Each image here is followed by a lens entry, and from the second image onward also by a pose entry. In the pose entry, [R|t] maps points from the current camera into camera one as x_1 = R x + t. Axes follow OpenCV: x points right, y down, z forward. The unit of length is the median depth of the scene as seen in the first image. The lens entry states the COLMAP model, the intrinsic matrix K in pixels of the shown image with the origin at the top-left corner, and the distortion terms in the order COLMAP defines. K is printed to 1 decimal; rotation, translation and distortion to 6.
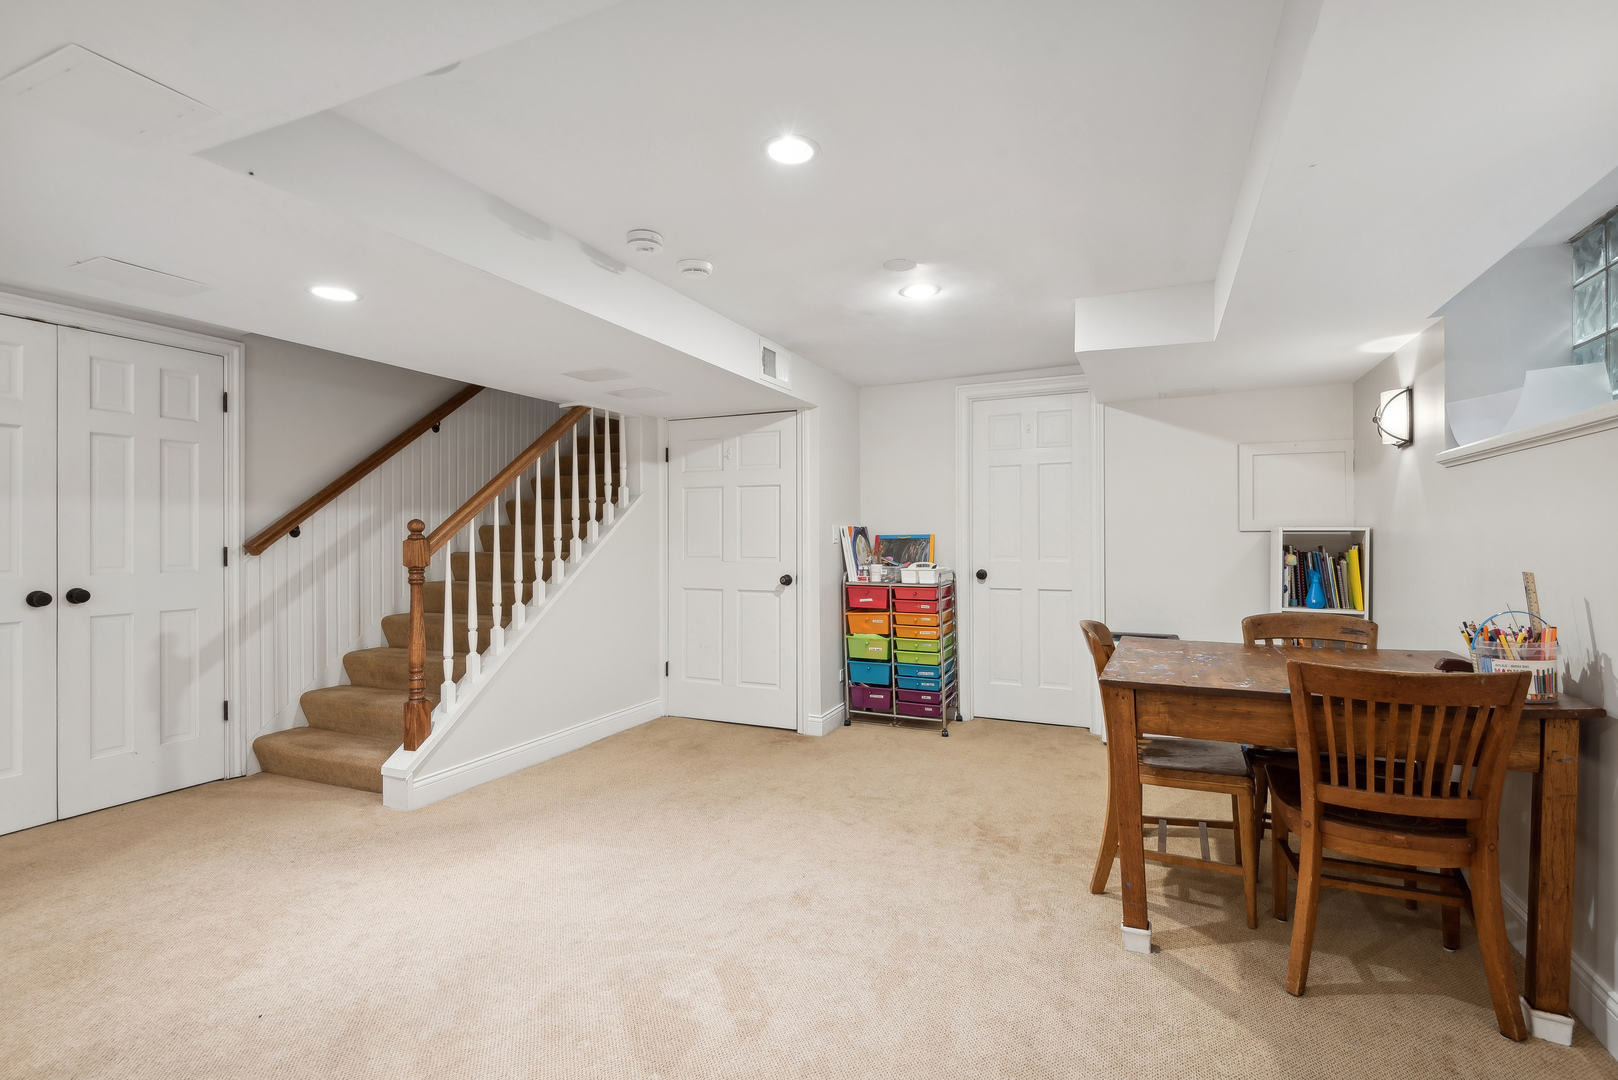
lens RADIAL K [[744.7, 0, 810.8], [0, 744.7, 539.4], [0, 0, 1]] dist [0.030489, -0.018689]
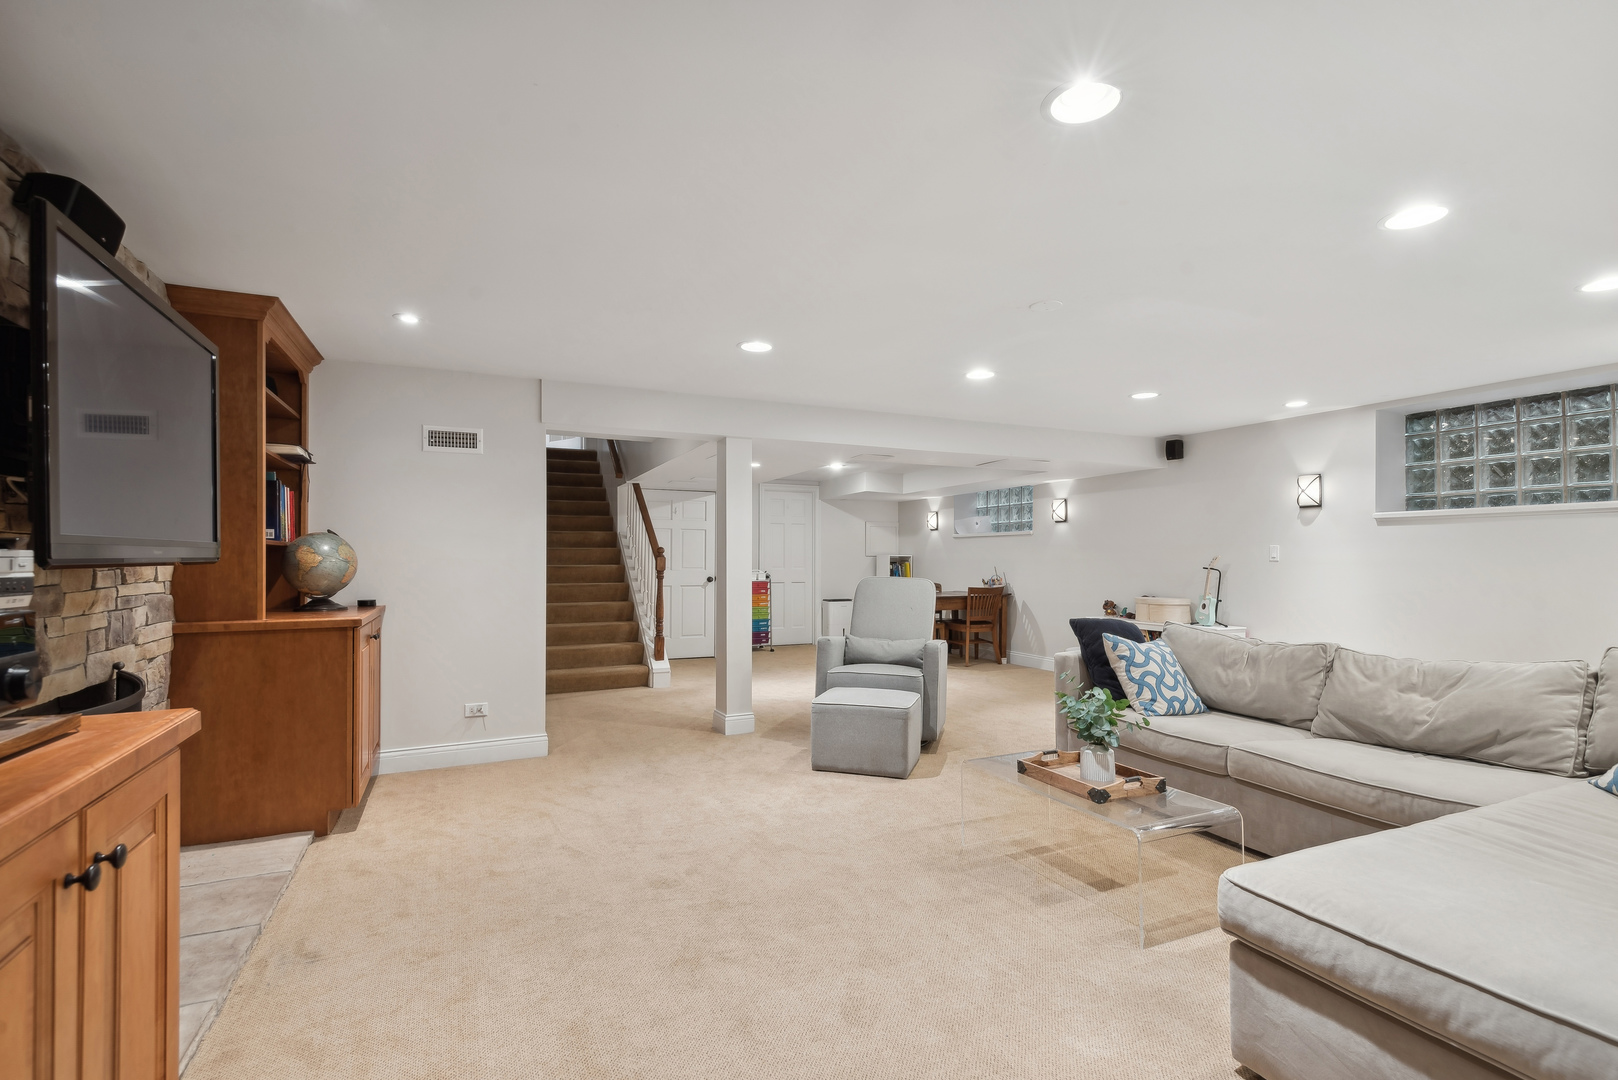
lens RADIAL K [[744.7, 0, 808.1], [0, 744.7, 551.1], [0, 0, 1]] dist [0.030489, -0.018689]
pose [[0.653600, 0.008619, 0.756791, -2.124772], [-0.001165, 0.999945, -0.010382, 0.001401], [-0.756840, 0.005904, 0.653574, -0.724656]]
